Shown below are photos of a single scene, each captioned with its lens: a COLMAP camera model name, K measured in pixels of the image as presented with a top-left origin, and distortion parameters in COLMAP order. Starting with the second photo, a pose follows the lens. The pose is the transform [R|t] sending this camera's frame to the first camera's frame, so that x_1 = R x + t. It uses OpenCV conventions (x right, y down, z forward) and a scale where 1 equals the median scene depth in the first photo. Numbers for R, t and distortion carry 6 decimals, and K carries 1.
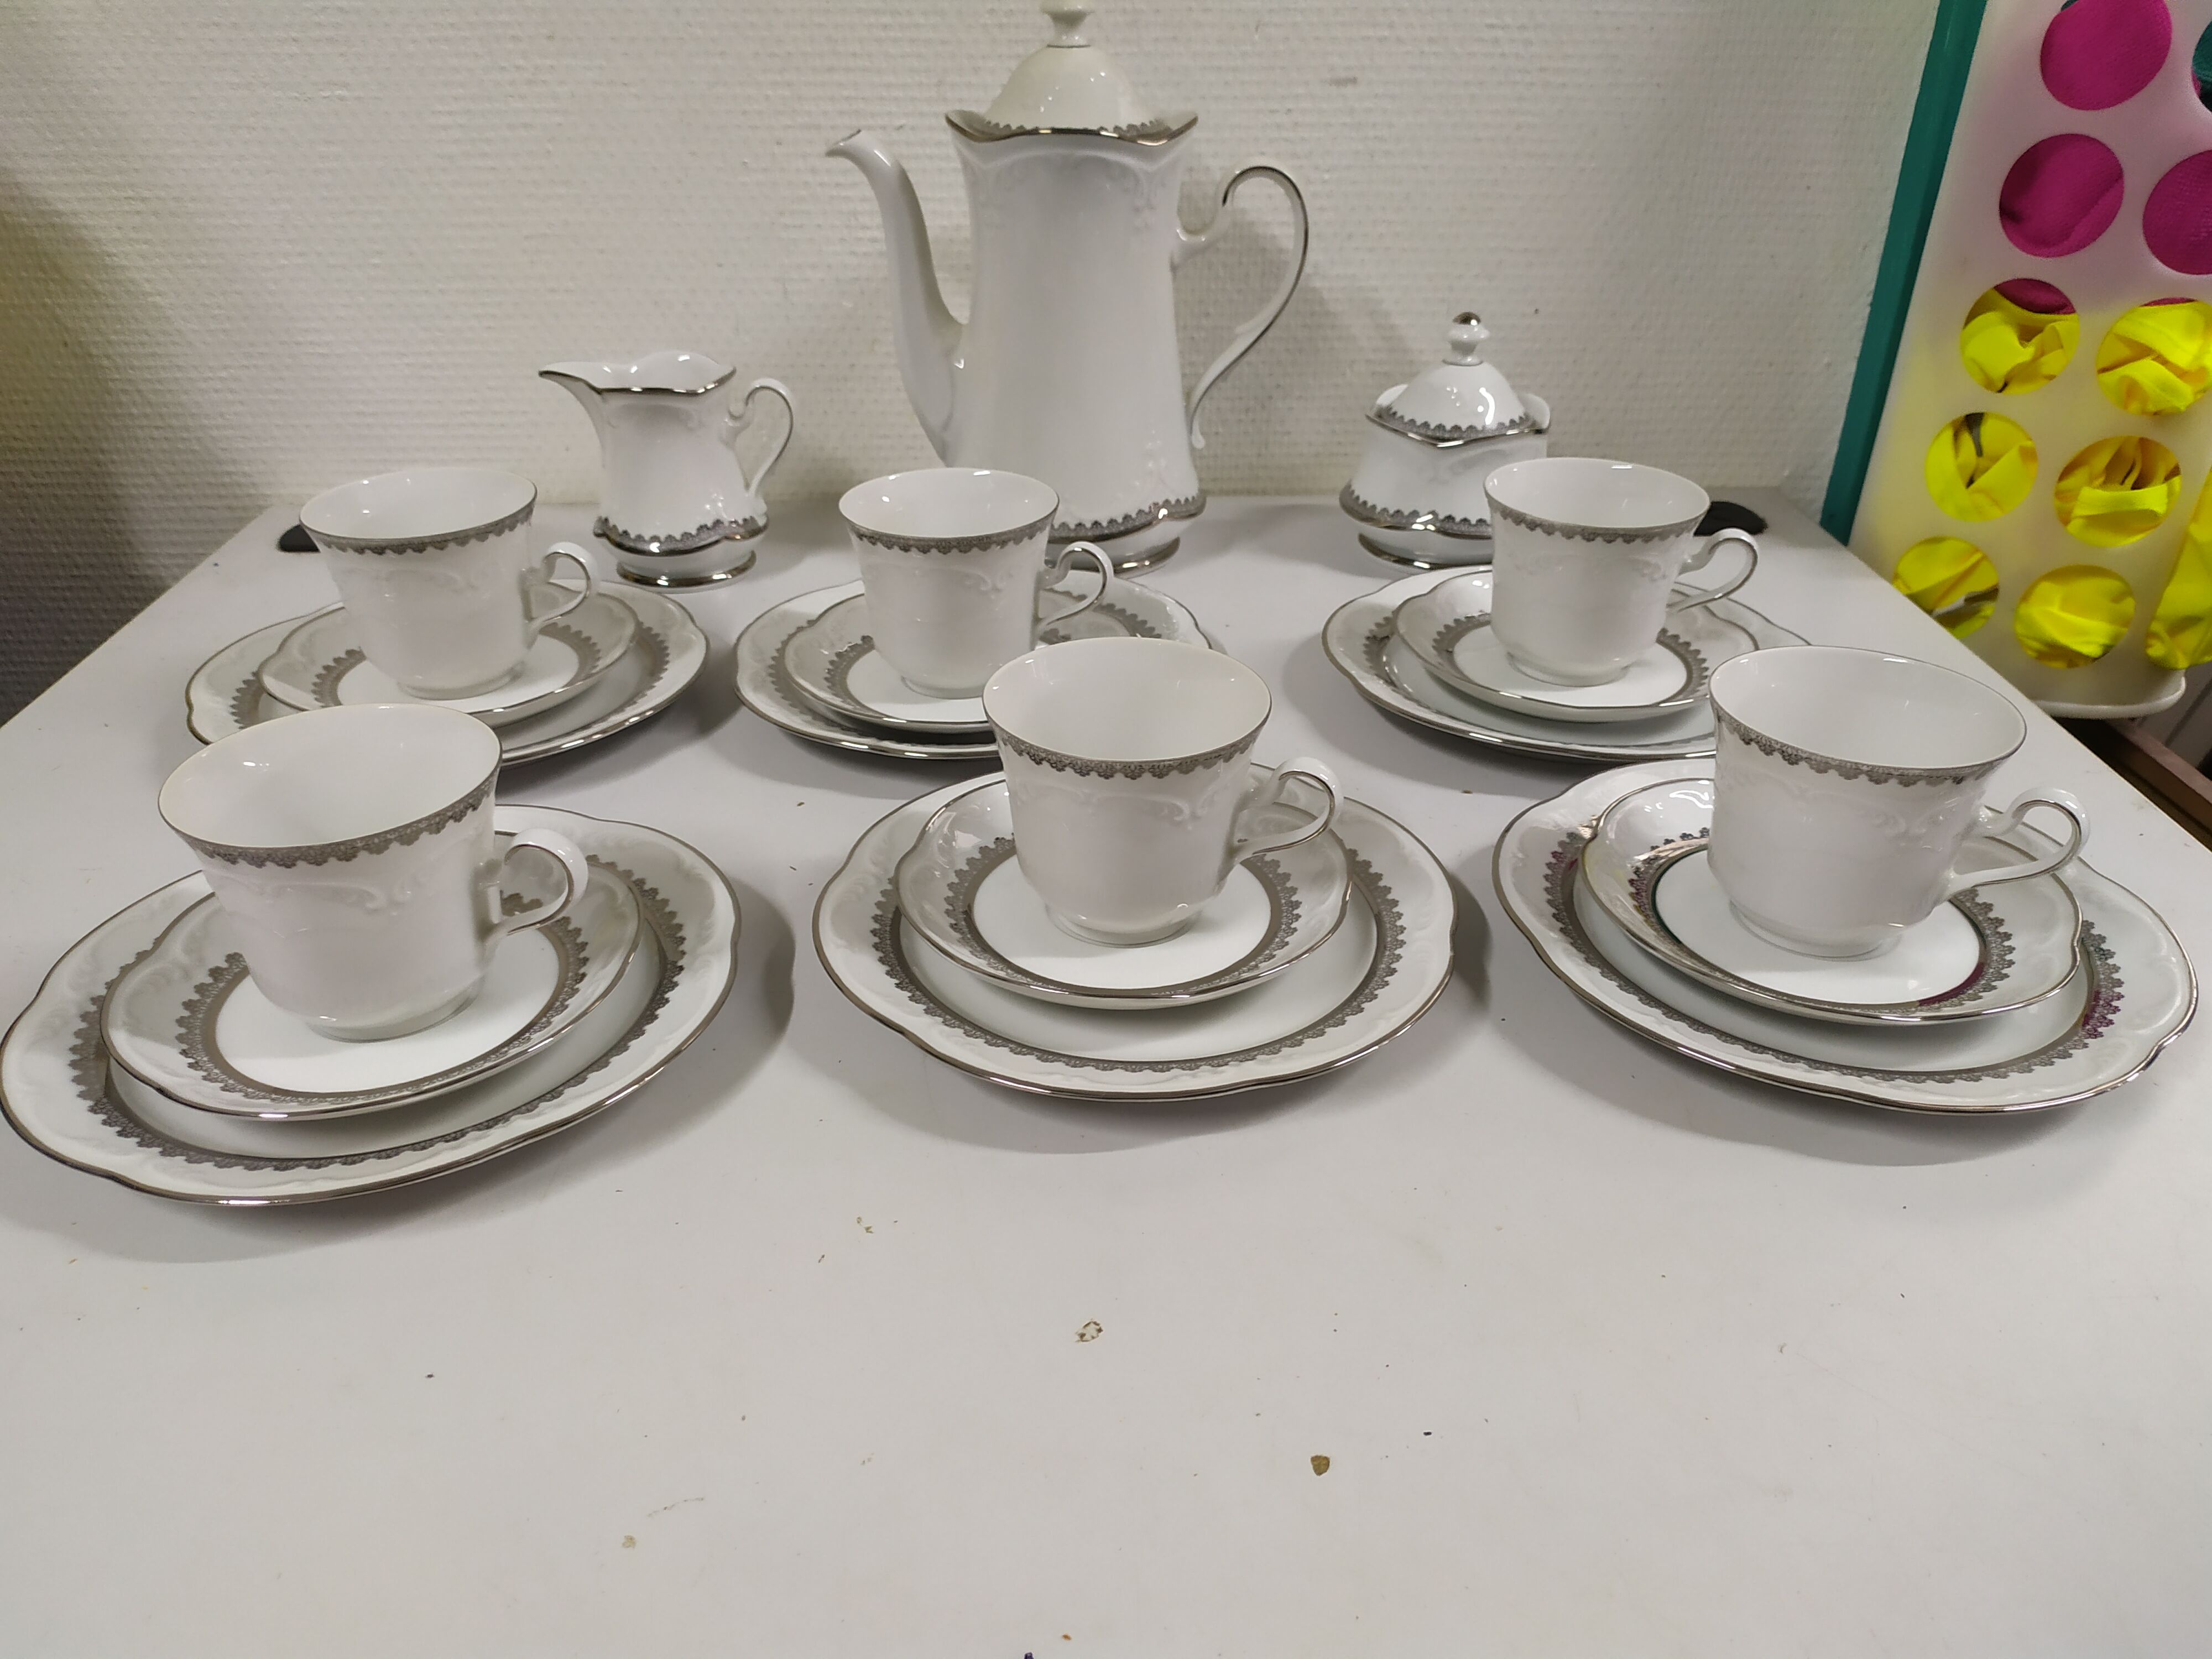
lens RADIAL K [[1714.0, 0, 1110.2], [0, 1714.0, 861.2], [0, 0, 1]] dist [0.038987, -0.055883]
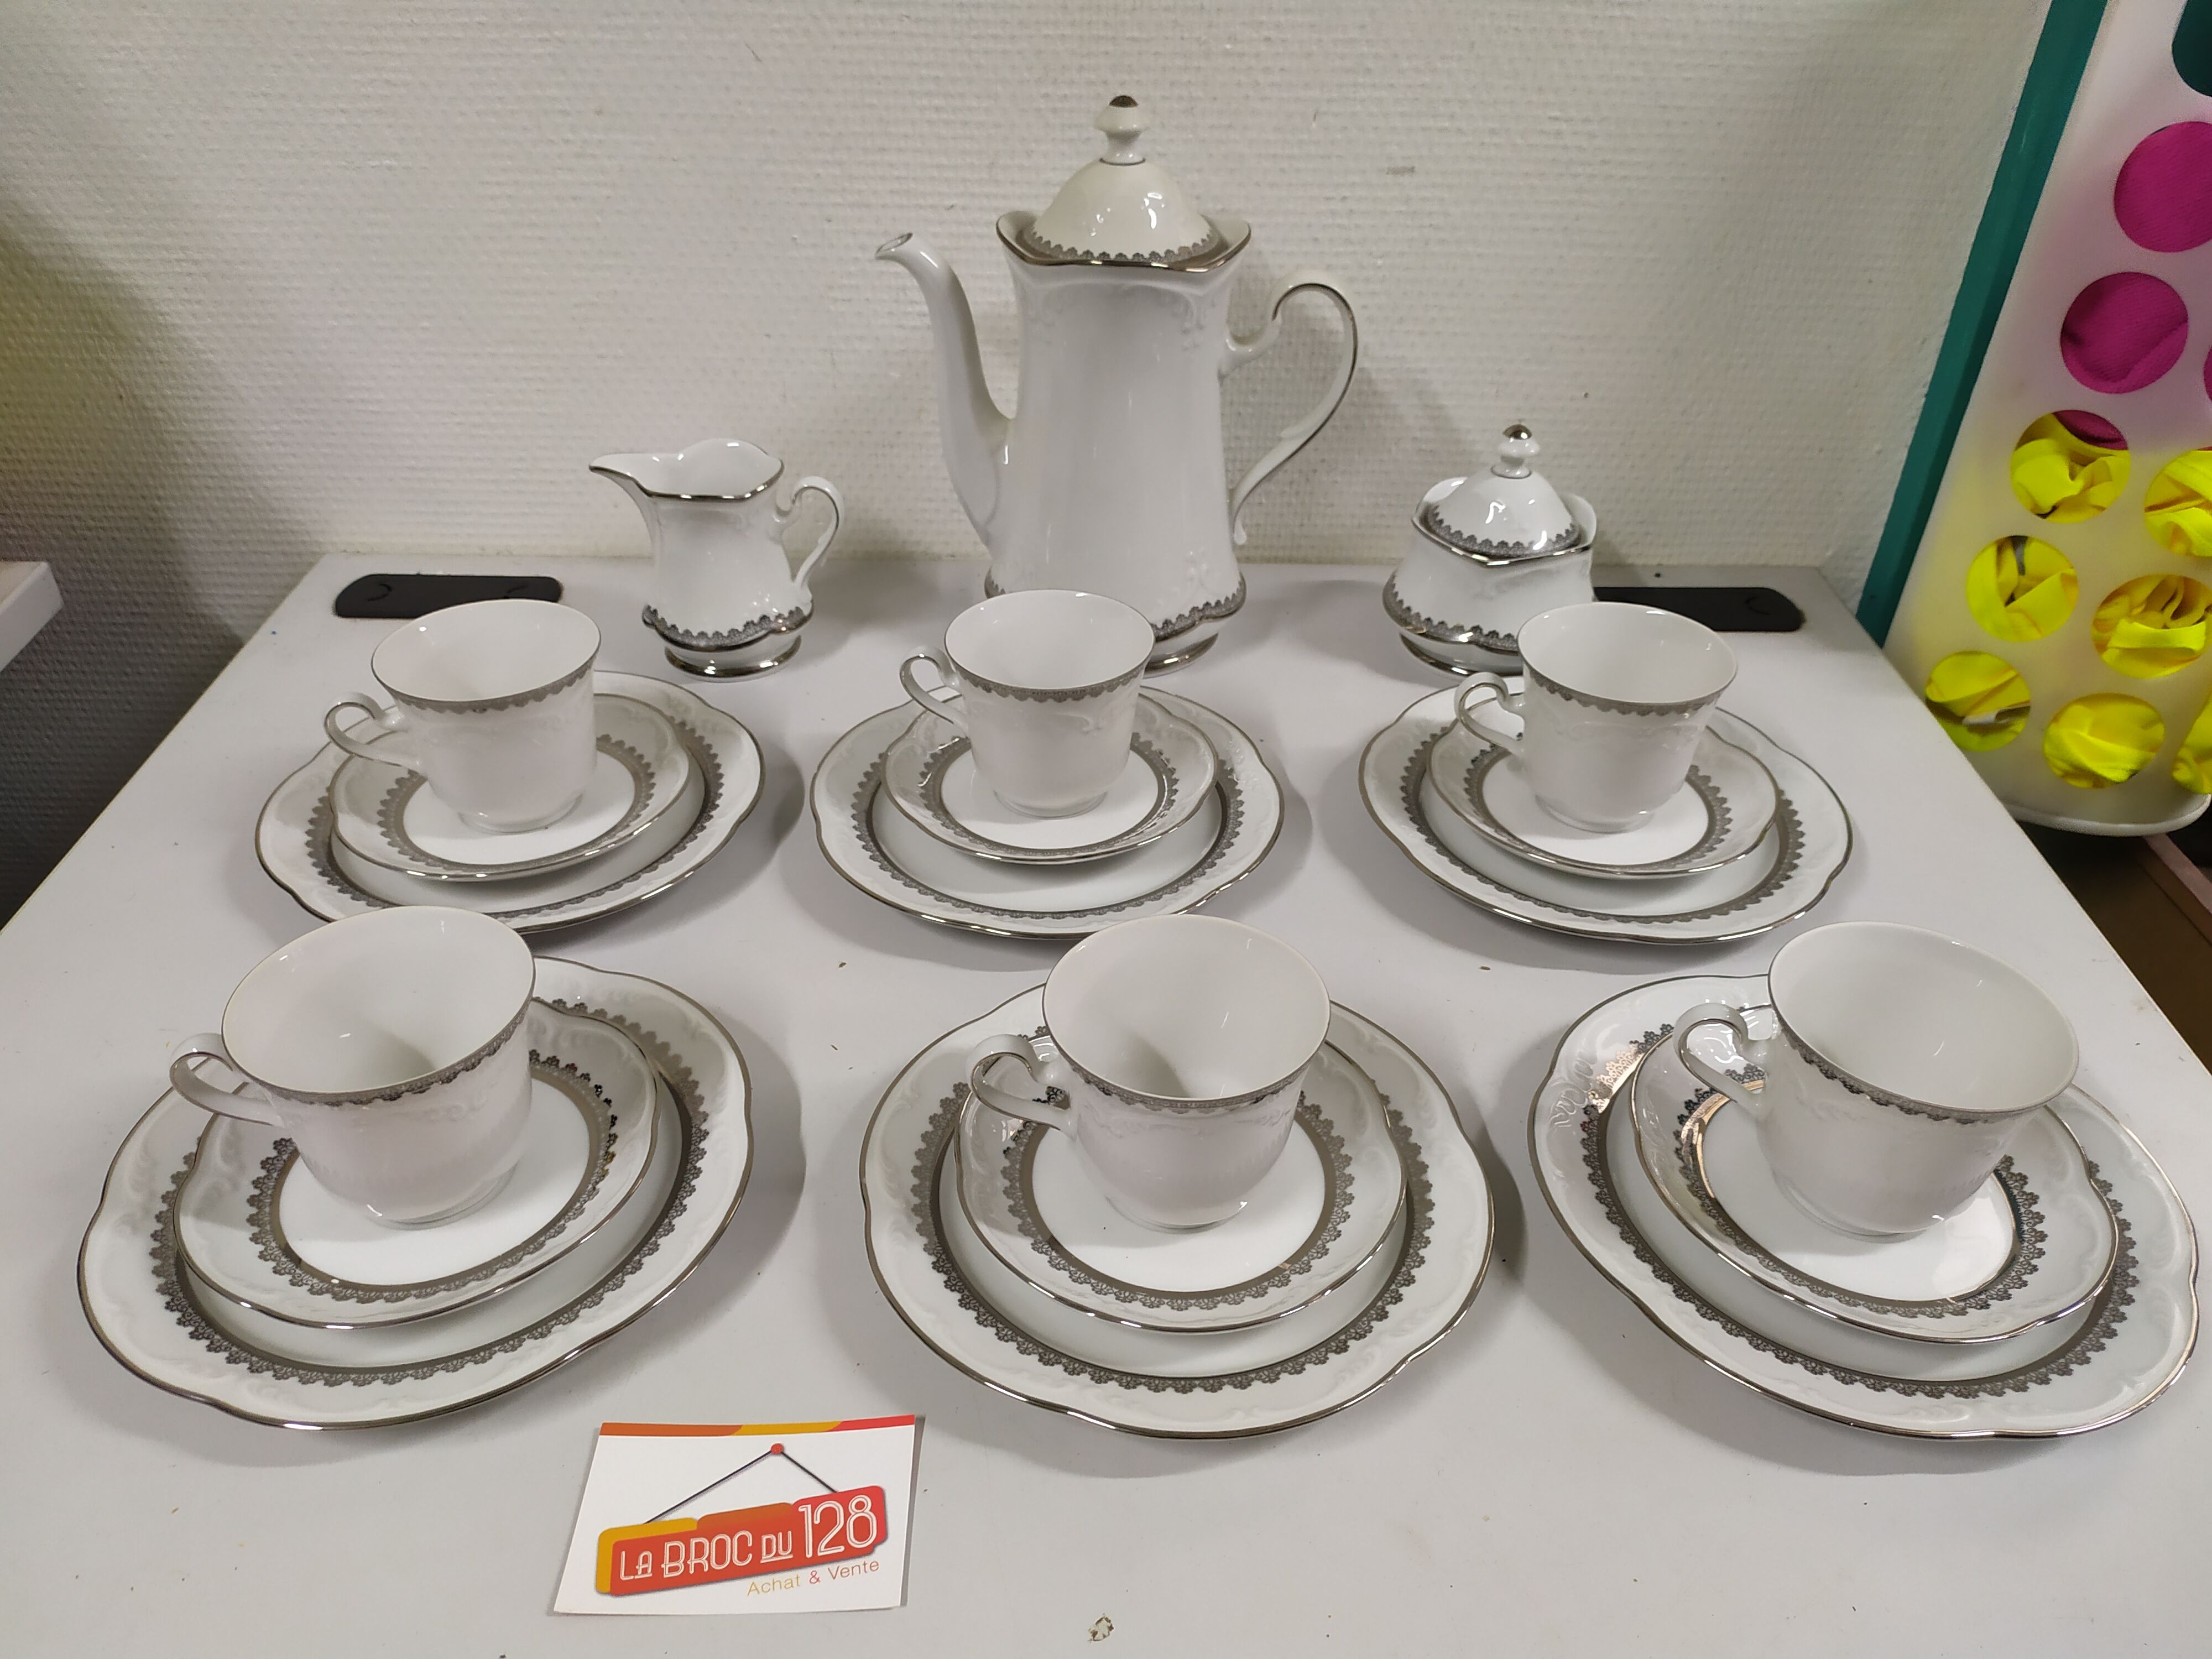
lens RADIAL K [[1714.0, 0, 1114.8], [0, 1714.0, 855.5], [0, 0, 1]] dist [0.038987, -0.055883]
pose [[0.999464, 0.028879, -0.015400, -0.001448], [-0.027265, 0.994978, 0.096309, -0.151414], [0.018104, -0.095837, 0.995232, -0.019677]]
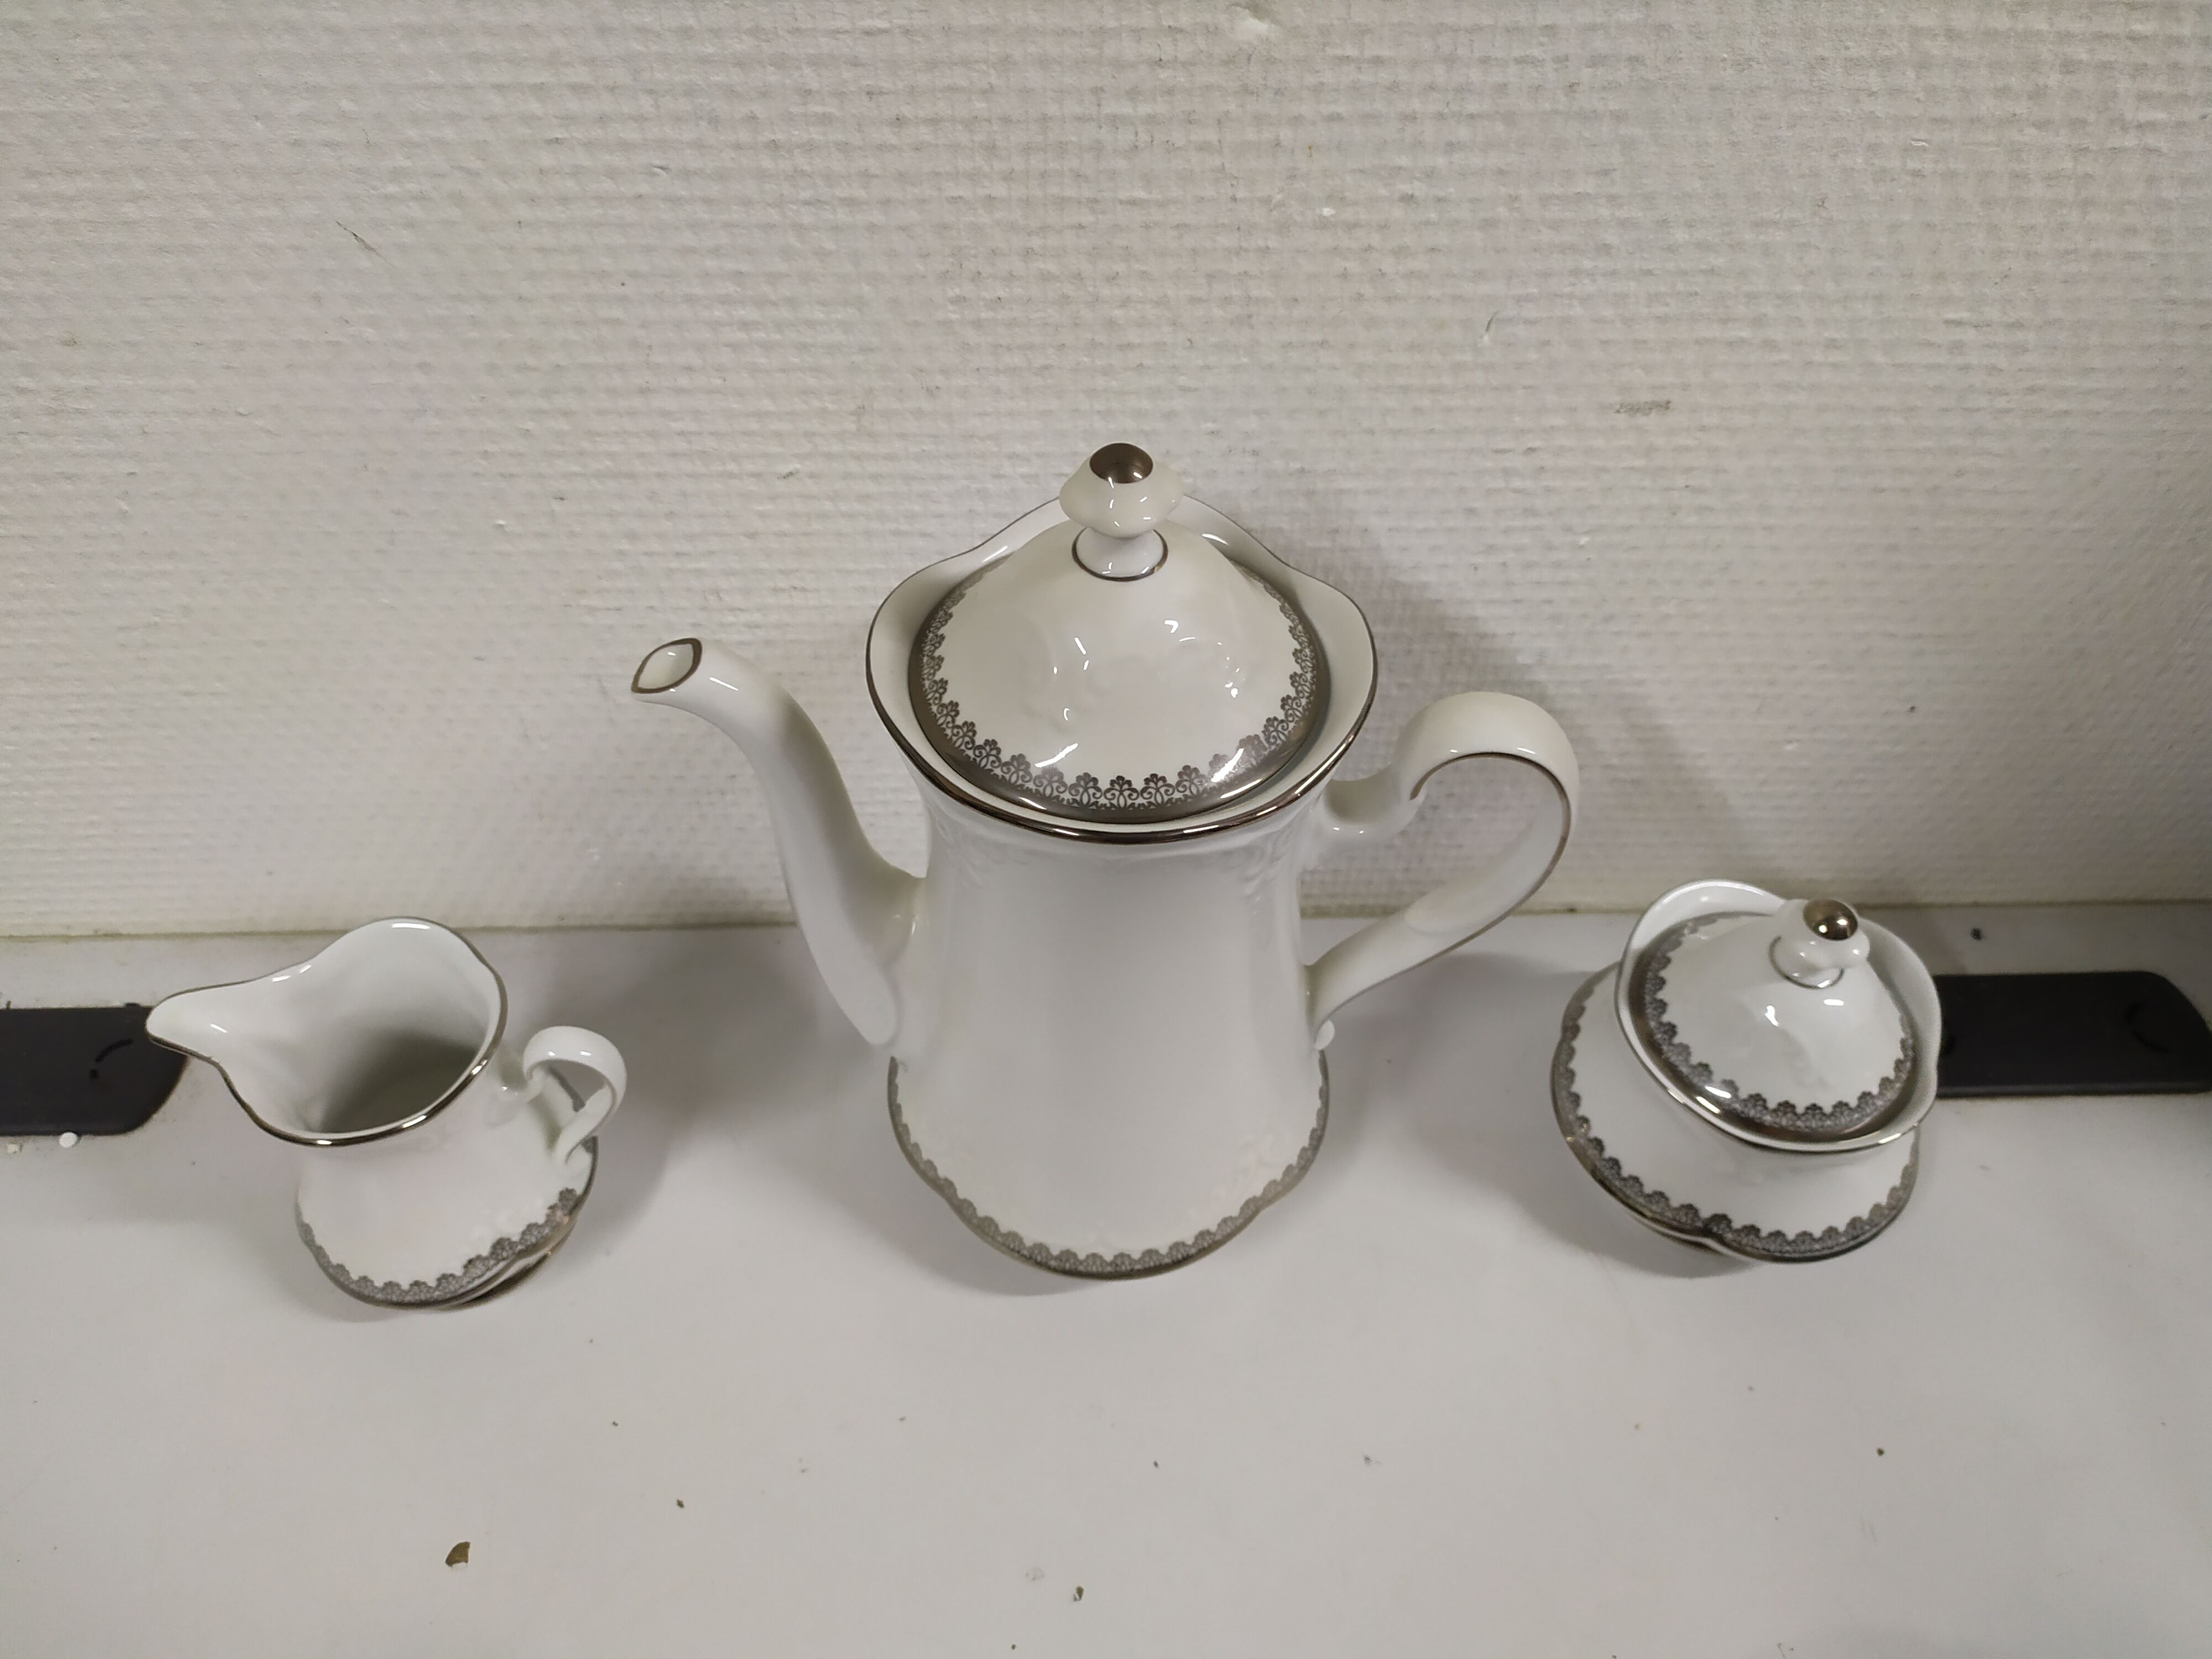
lens RADIAL K [[1714.0, 0, 1113.6], [0, 1714.0, 834.9], [0, 0, 1]] dist [0.038987, -0.055883]
pose [[0.999897, 0.013199, 0.005583, -0.024118], [-0.014306, 0.942213, 0.334708, -0.495643], [-0.000843, -0.334753, 0.942305, 0.465851]]
